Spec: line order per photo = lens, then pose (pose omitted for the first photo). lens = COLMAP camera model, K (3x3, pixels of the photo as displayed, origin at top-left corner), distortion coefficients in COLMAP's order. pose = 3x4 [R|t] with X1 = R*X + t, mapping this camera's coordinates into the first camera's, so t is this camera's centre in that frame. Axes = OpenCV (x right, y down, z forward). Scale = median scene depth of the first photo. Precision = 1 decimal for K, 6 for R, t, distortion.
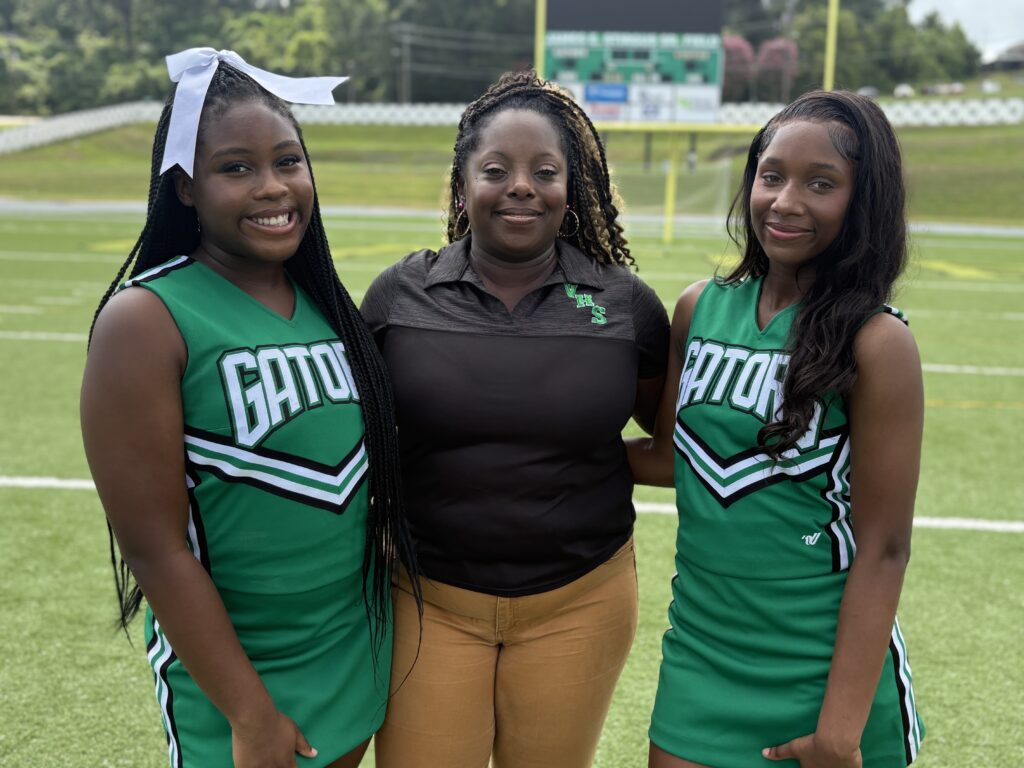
lens RADIAL K [[1053.4, 0, 510.5], [0, 1053.4, 383.5], [0, 0, 1]] dist [-0.013221, 0.000000]
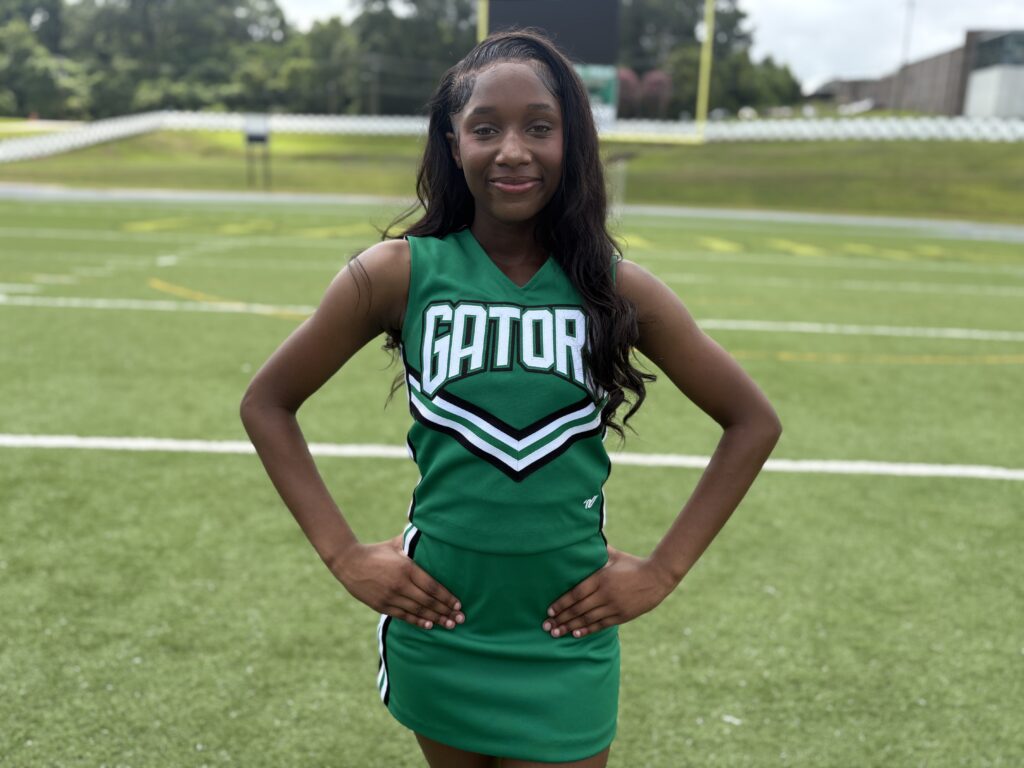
lens RADIAL K [[765.8, 0, 515.3], [0, 765.8, 384.6], [0, 0, 1]] dist [-0.012917, -0.017621]
pose [[0.996746, -0.010008, 0.079979, -0.045340], [0.004201, 0.997363, 0.072447, -0.030928], [-0.080494, -0.071875, 0.994160, 0.231186]]
